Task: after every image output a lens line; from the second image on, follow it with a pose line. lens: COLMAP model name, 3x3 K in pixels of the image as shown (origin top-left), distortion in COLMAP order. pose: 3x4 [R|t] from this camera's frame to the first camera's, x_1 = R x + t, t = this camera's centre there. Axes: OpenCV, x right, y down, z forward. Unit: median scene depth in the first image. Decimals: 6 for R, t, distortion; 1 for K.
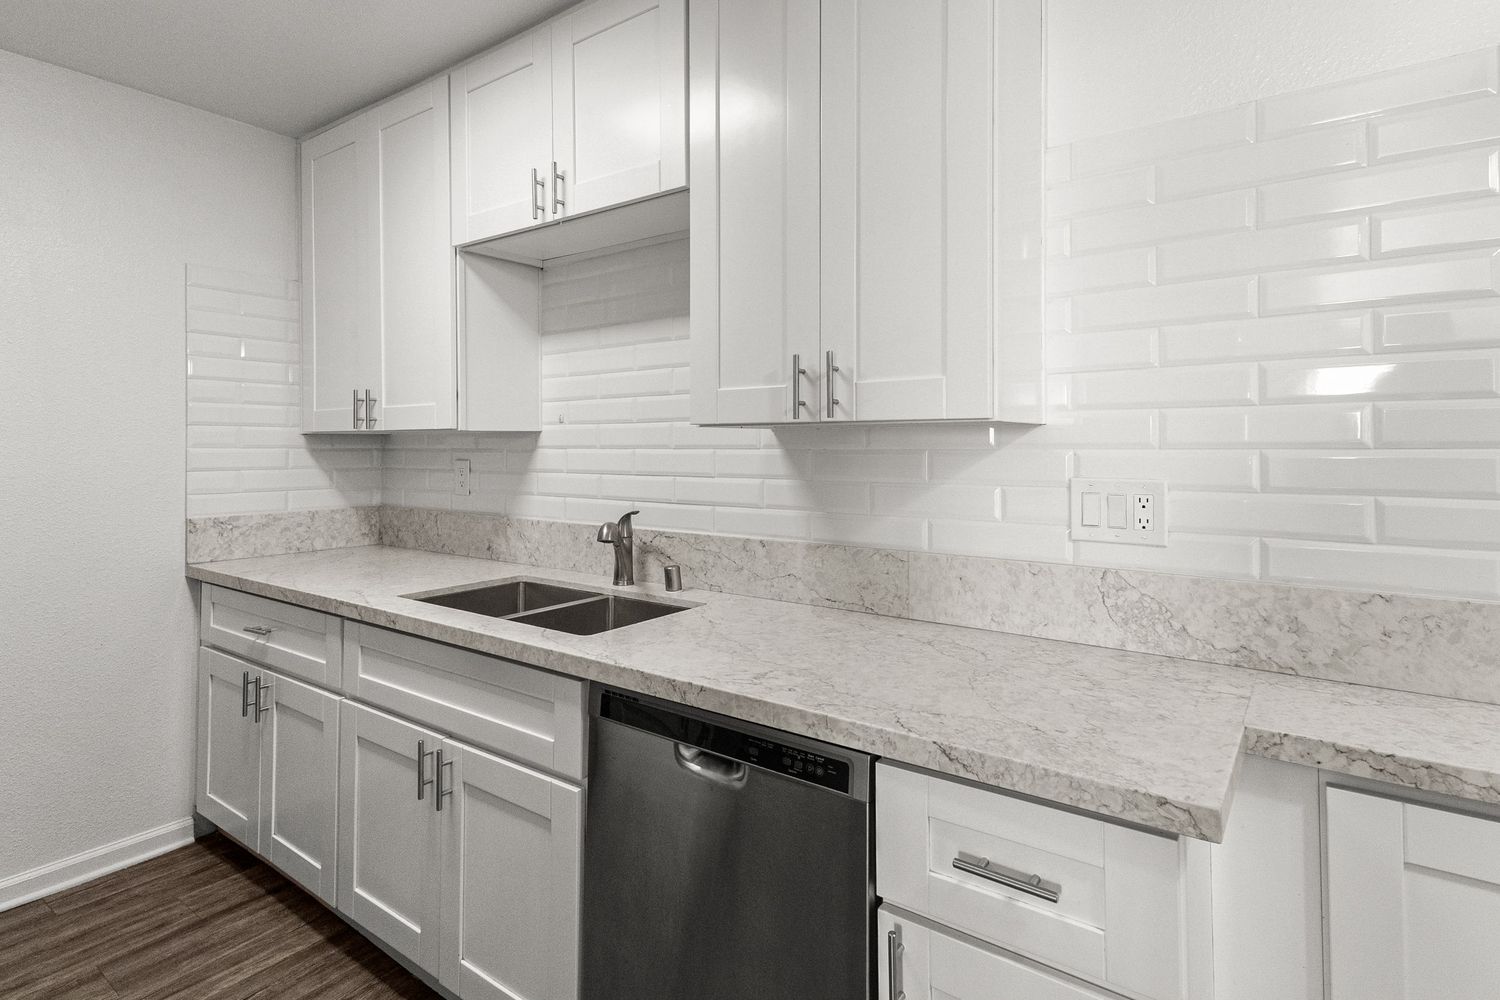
lens RADIAL K [[768.0, 0, 785.4], [0, 768.0, 433.0], [0, 0, 1]] dist [0.017658, -0.004503]
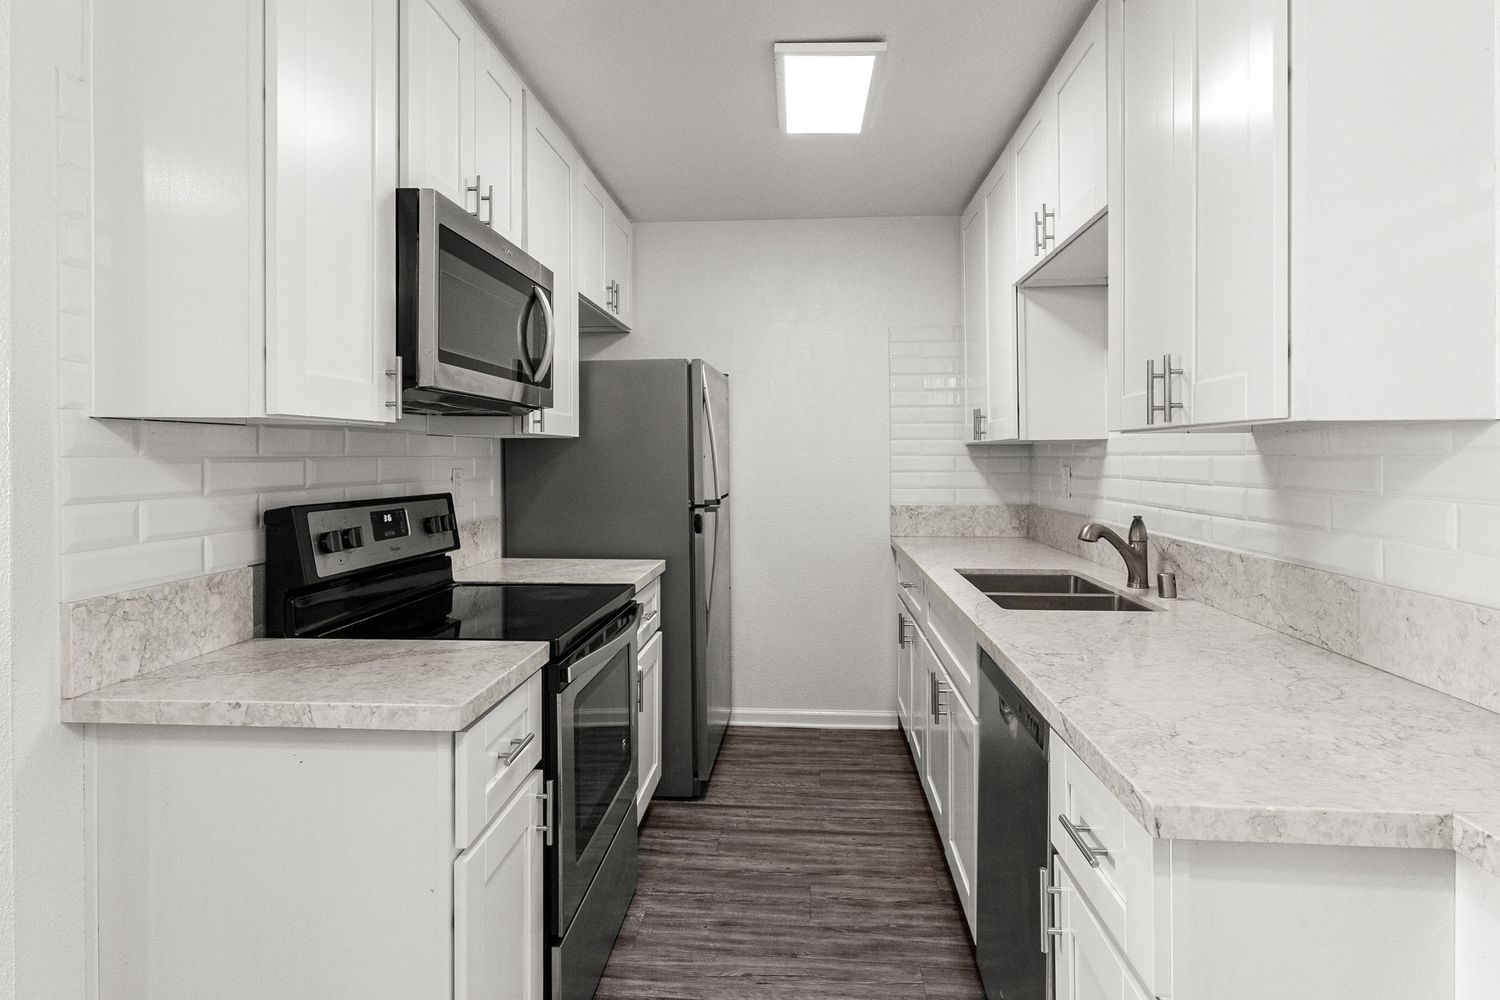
lens RADIAL K [[817.4, 0, 749.0], [0, 817.4, 460.4], [0, 0, 1]] dist [-0.004358, -0.001345]
pose [[0.510068, 0.002801, -0.860130, 0.495783], [0.016777, 0.999772, 0.013205, 0.004760], [0.859971, -0.021166, 0.509904, 0.003257]]
